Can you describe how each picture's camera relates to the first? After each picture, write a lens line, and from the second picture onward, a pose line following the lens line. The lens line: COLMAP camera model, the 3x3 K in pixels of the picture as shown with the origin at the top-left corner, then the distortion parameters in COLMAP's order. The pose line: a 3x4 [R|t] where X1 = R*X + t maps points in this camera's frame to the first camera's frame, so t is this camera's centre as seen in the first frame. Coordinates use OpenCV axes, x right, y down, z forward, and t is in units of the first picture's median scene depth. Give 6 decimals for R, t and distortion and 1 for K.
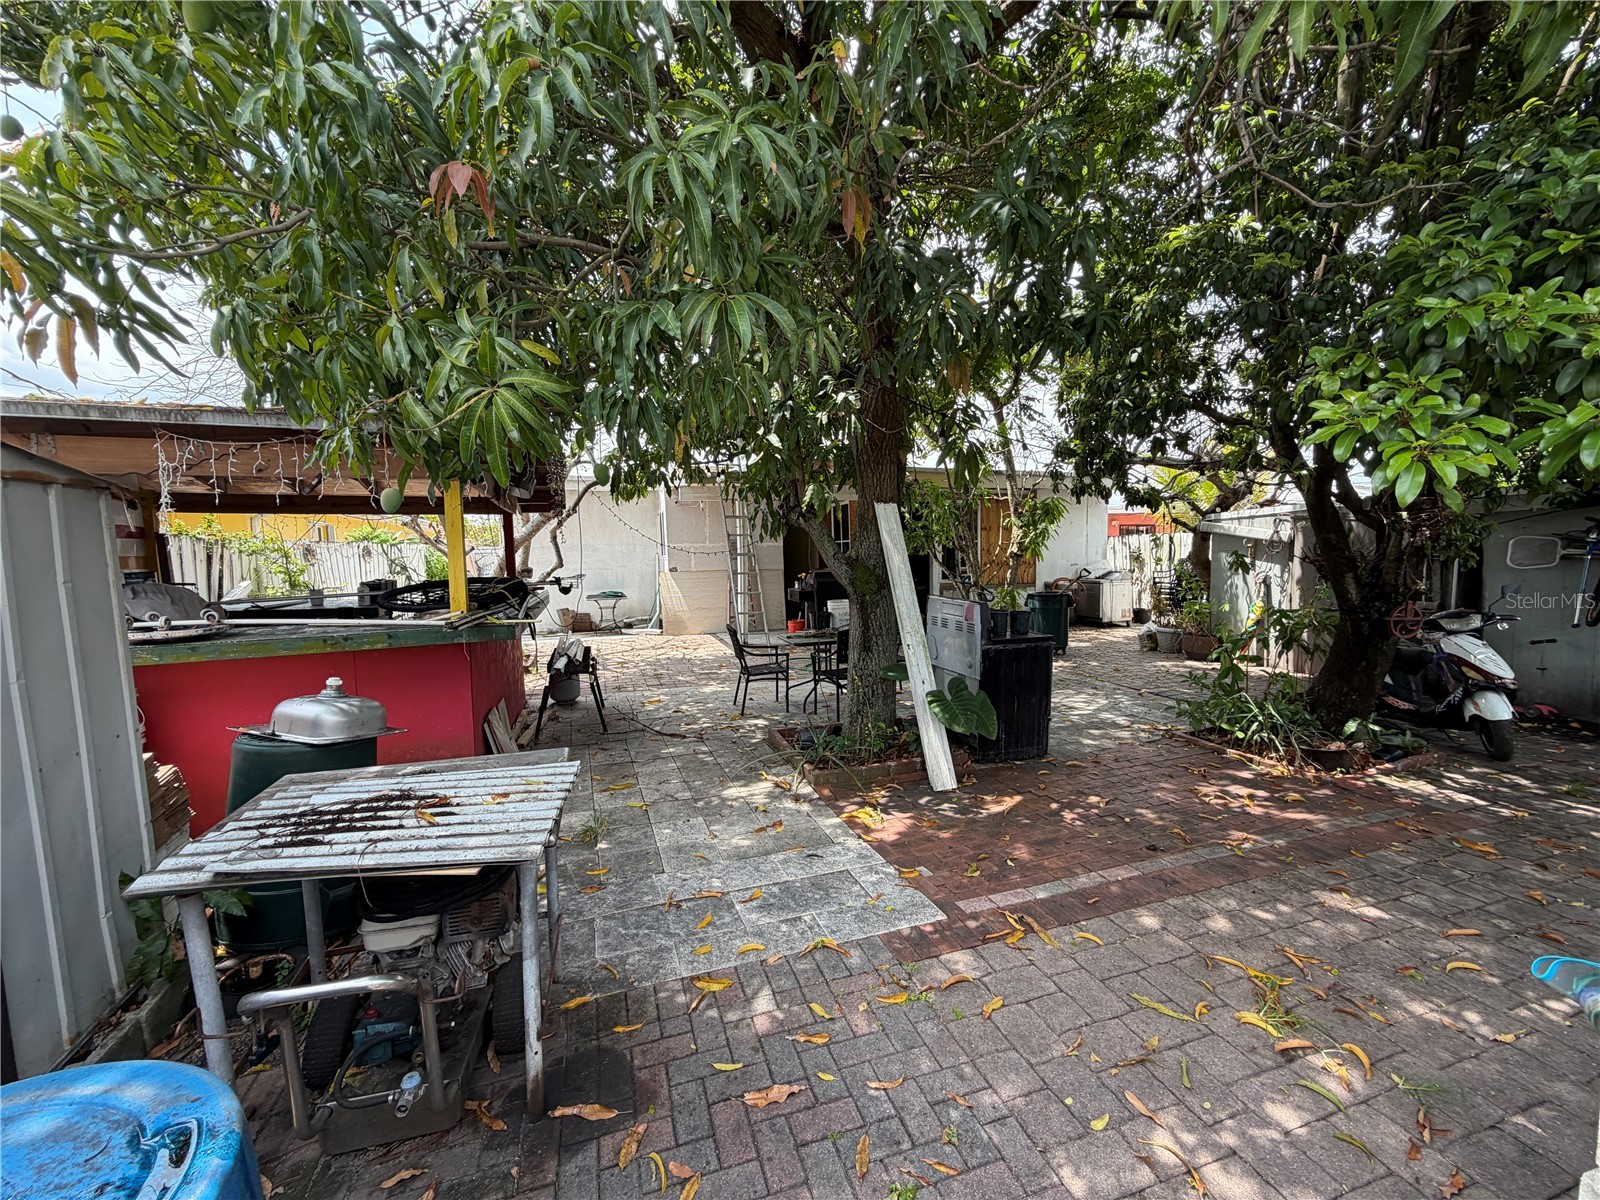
lens RADIAL K [[638.7, 0, 793.3], [0, 638.7, 600.7], [0, 0, 1]] dist [0.000091, 0.000403]
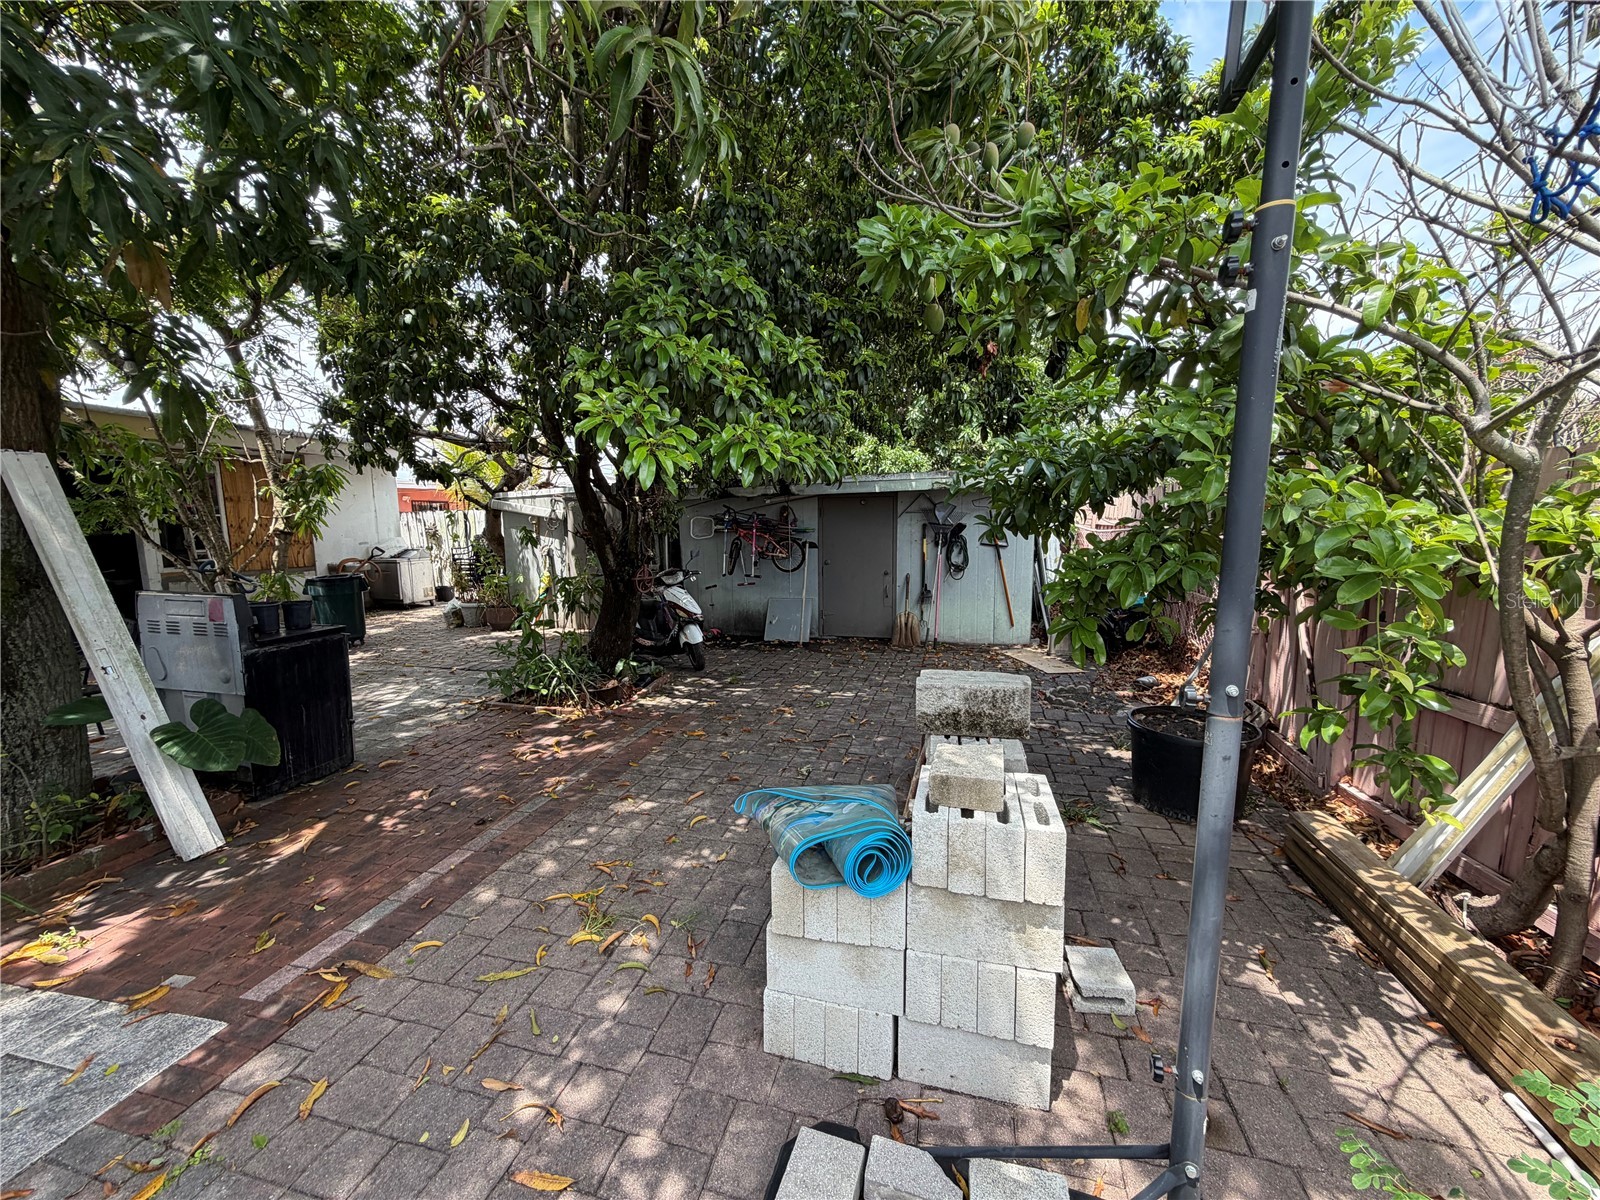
lens RADIAL K [[638.7, 0, 795.9], [0, 638.7, 598.9], [0, 0, 1]] dist [0.000091, 0.000403]
pose [[0.534258, -0.095868, 0.839868, 0.012176], [0.068512, 0.995190, 0.070015, -0.000197], [-0.842541, 0.020134, 0.538256, 0.026089]]
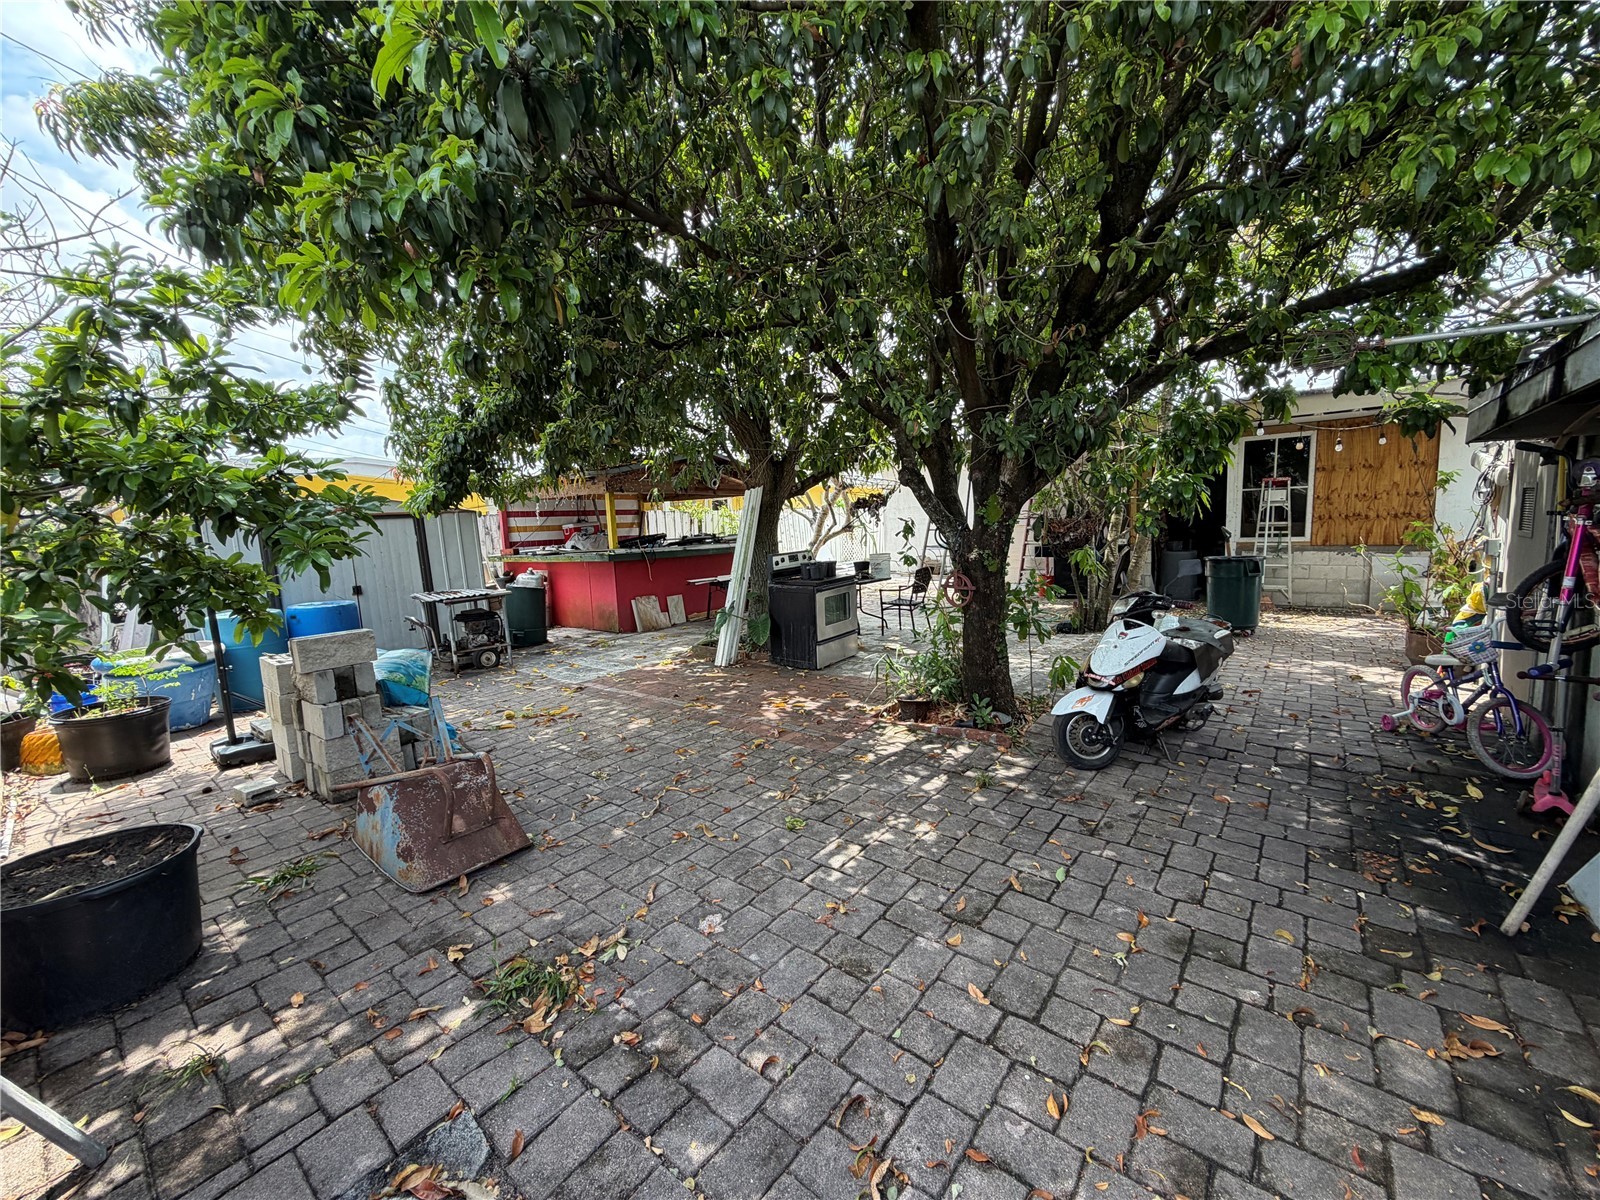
lens RADIAL K [[638.7, 0, 800.2], [0, 638.7, 601.9], [0, 0, 1]] dist [0.000091, 0.000403]
pose [[0.552268, 0.100259, -0.827616, 1.774152], [-0.031684, 0.994549, 0.099339, -0.044657], [0.833064, -0.028639, 0.552435, 0.263354]]
